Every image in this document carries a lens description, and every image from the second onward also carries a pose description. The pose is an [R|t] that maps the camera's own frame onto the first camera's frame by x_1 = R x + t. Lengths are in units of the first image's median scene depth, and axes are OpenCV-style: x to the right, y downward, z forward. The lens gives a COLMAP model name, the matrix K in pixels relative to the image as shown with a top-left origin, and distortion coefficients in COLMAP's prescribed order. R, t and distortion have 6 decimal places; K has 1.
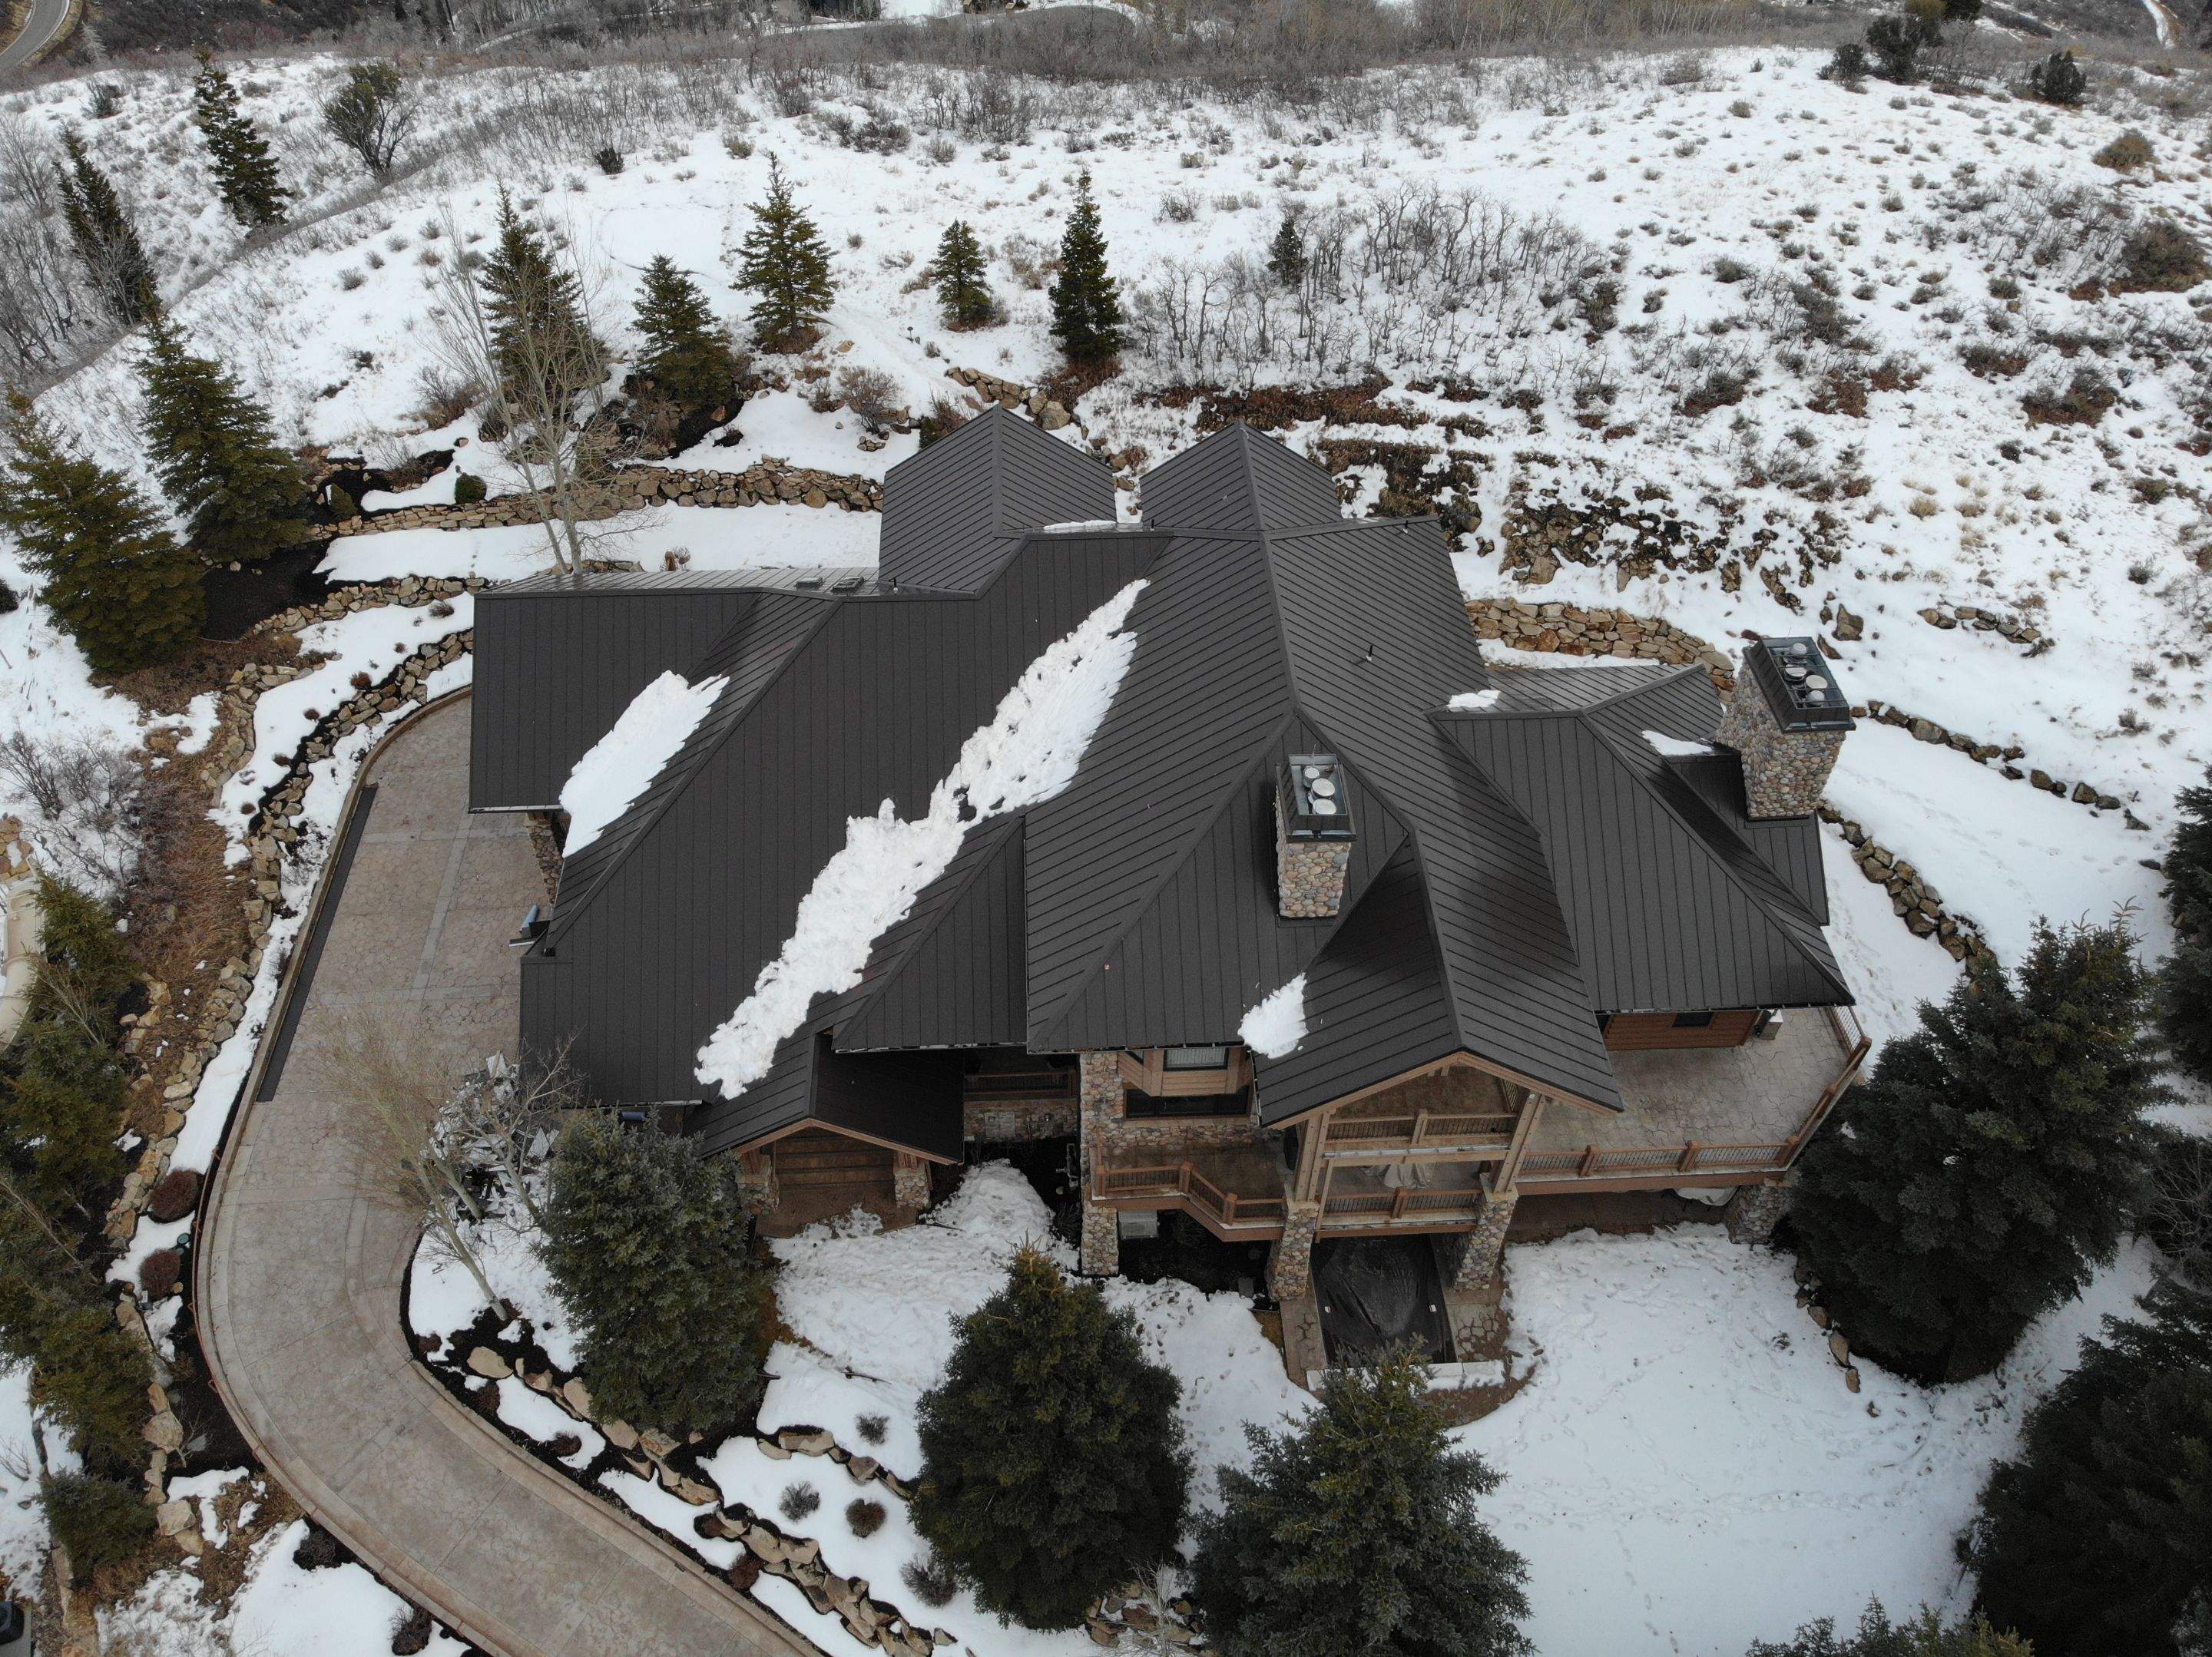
lens RADIAL K [[1651.1, 0, 1104.7], [0, 1651.1, 822.8], [0, 0, 1]] dist [-0.020010, 0.011322]
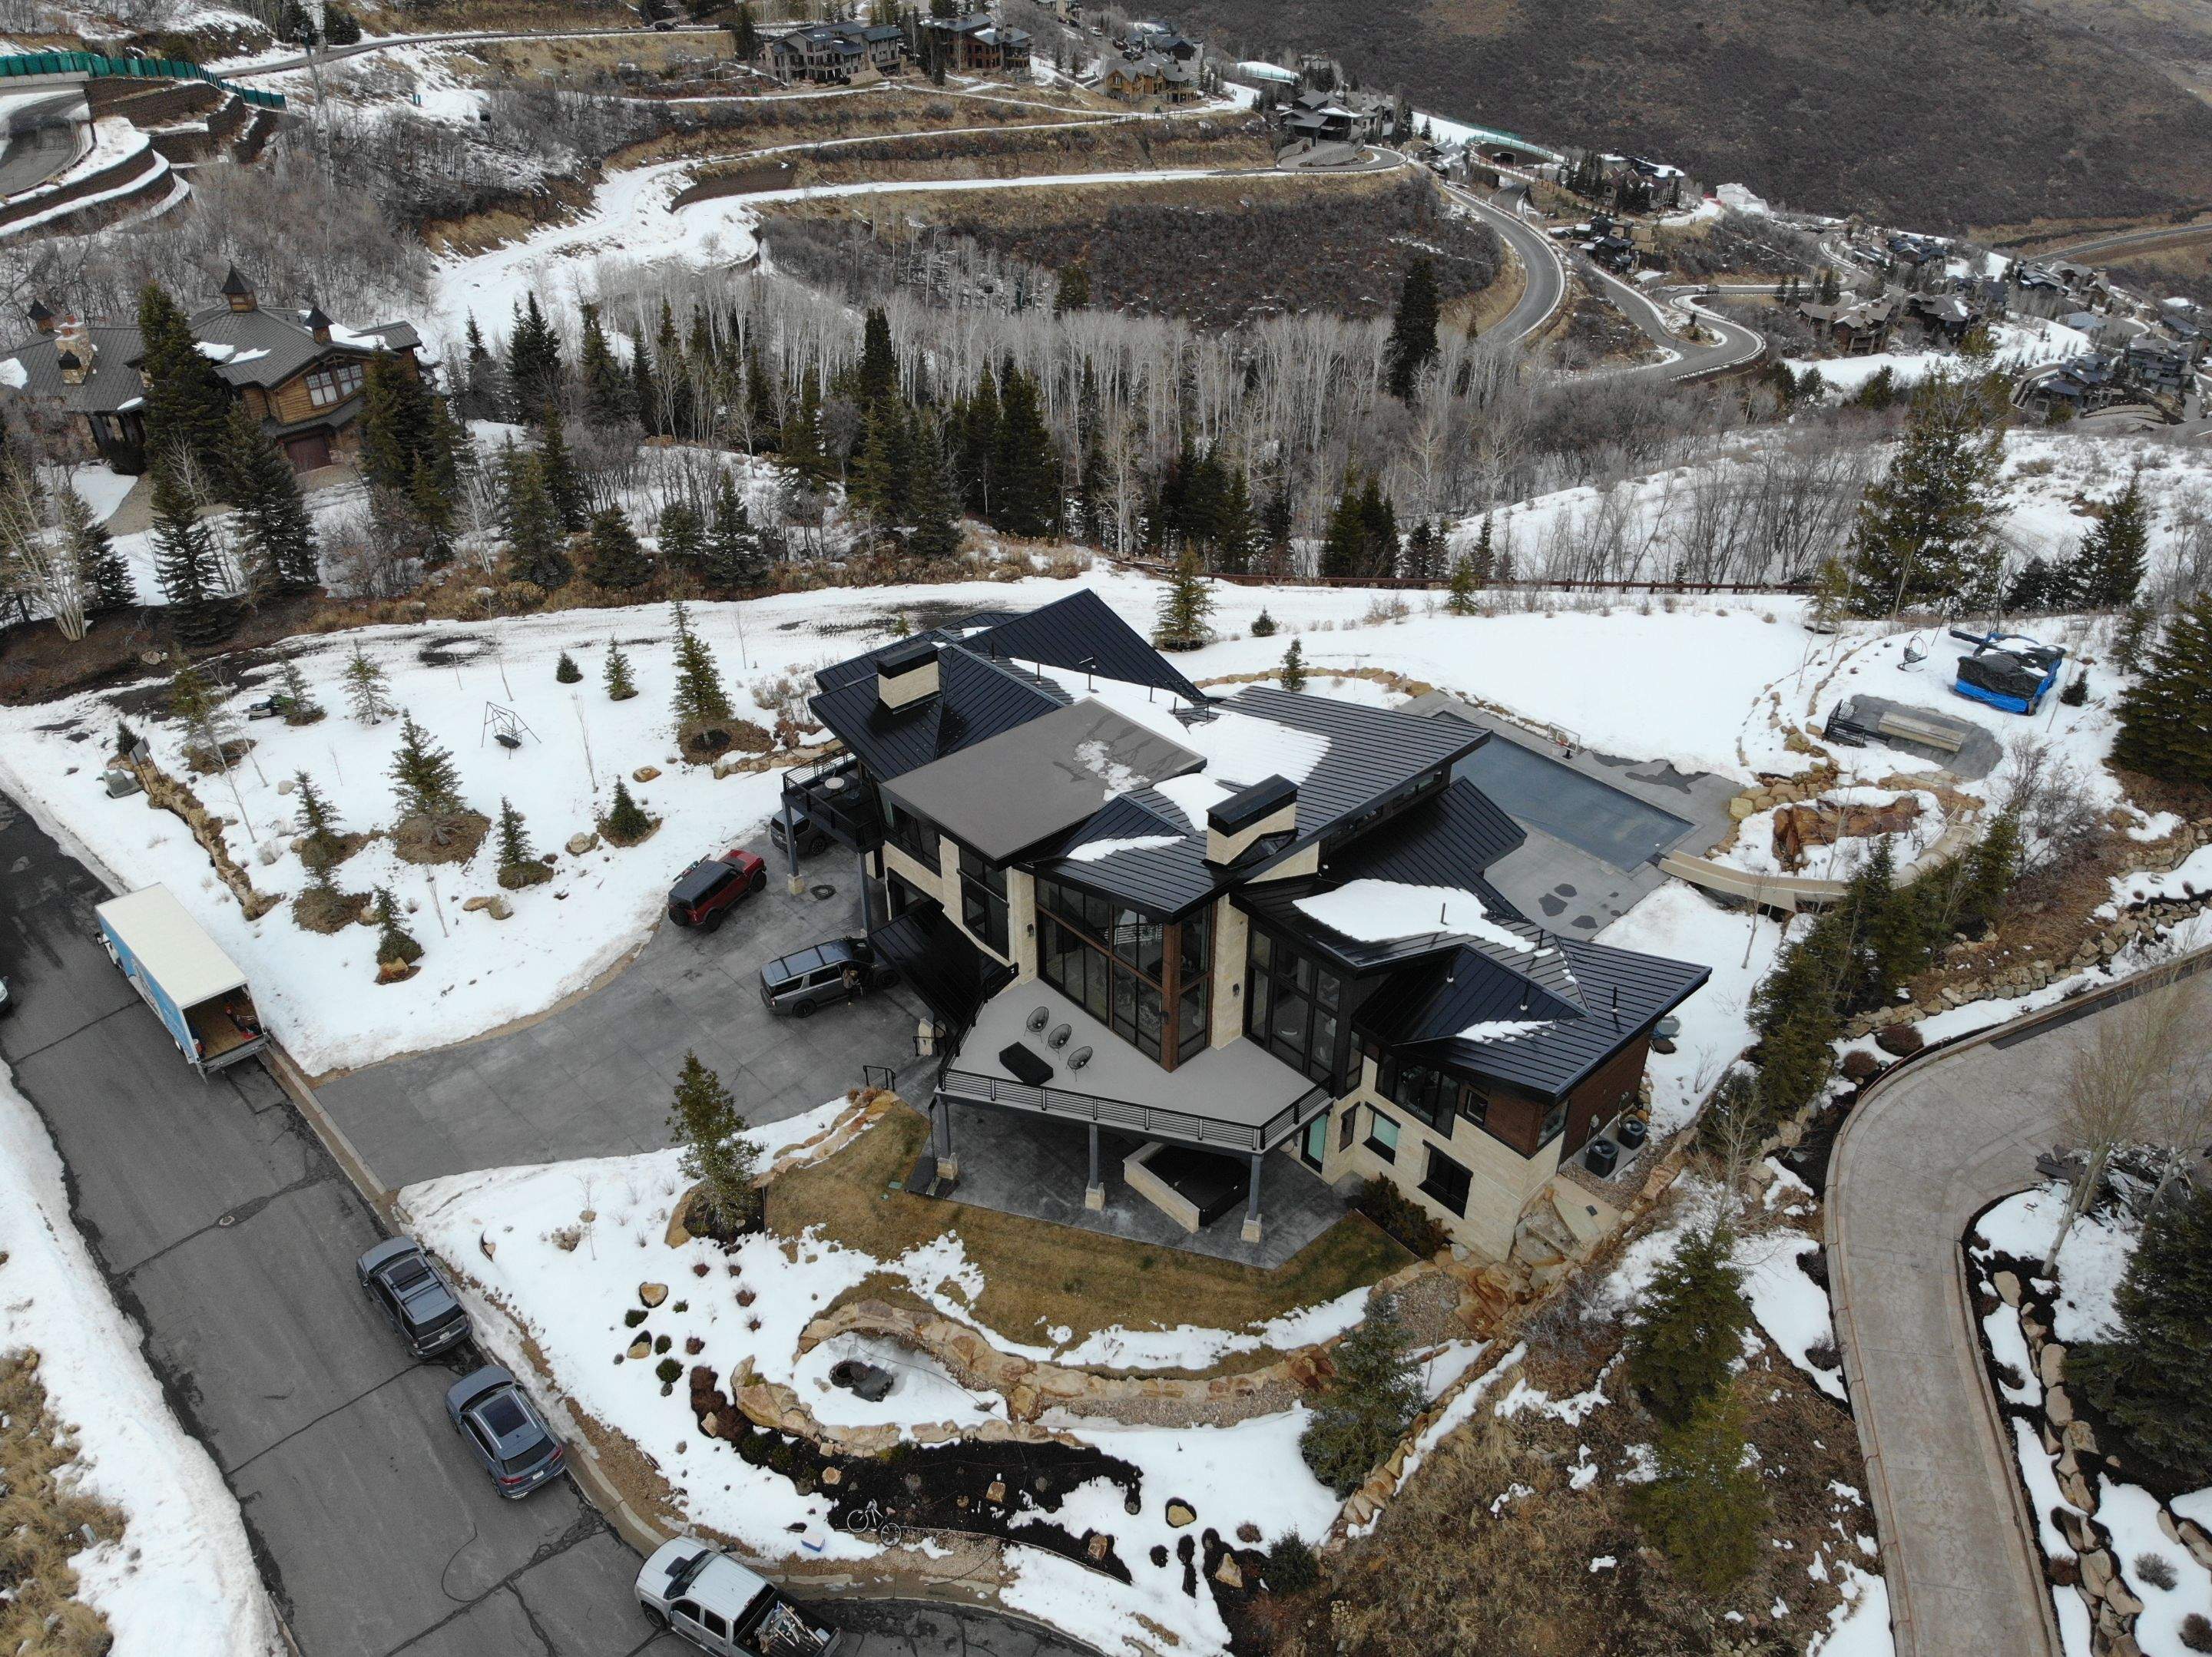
lens RADIAL K [[1651.1, 0, 1106.2], [0, 1651.1, 823.2], [0, 0, 1]] dist [-0.020010, 0.011322]
pose [[0.359016, 0.508780, -0.782464, 0.114310], [-0.680603, 0.716385, 0.153533, 0.281214], [0.638660, 0.477427, 0.603471, -0.221768]]
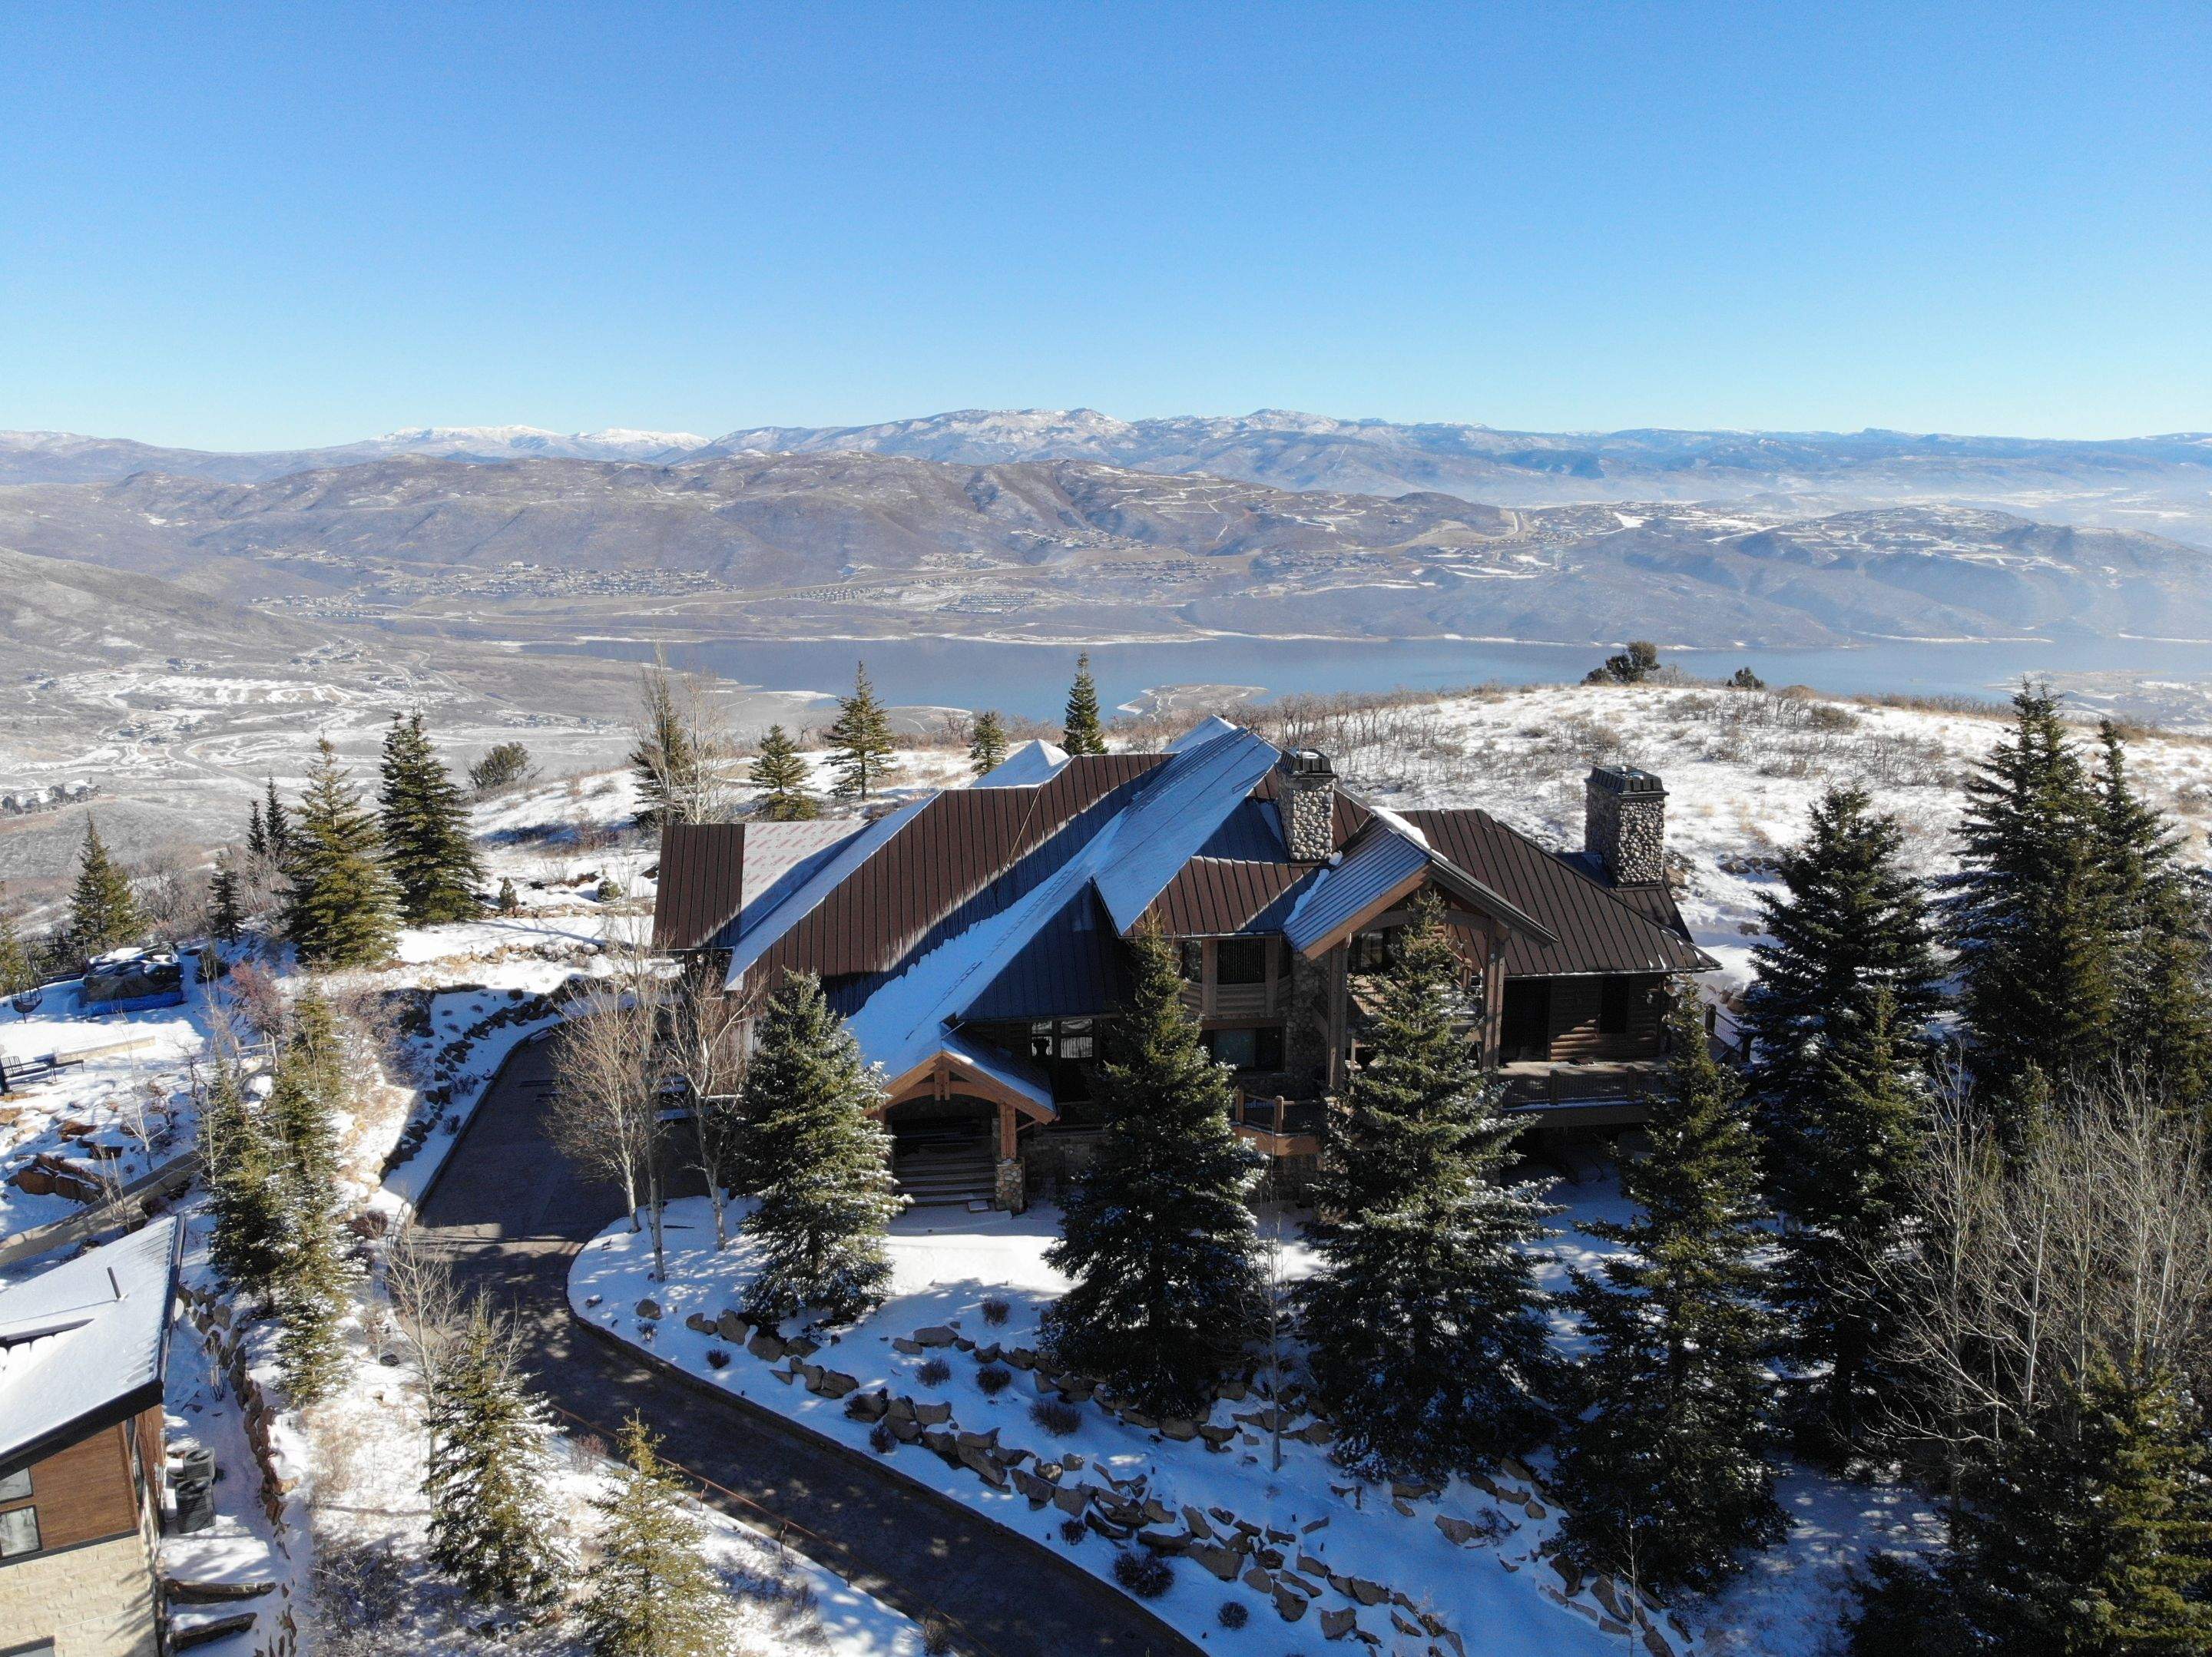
lens RADIAL K [[1651.1, 0, 1102.8], [0, 1651.1, 815.0], [0, 0, 1]] dist [-0.020010, 0.011322]
pose [[0.997071, -0.029159, 0.070699, -0.105731], [0.064314, 0.819917, -0.568858, 0.573884], [-0.041380, 0.571739, 0.819391, -0.112962]]
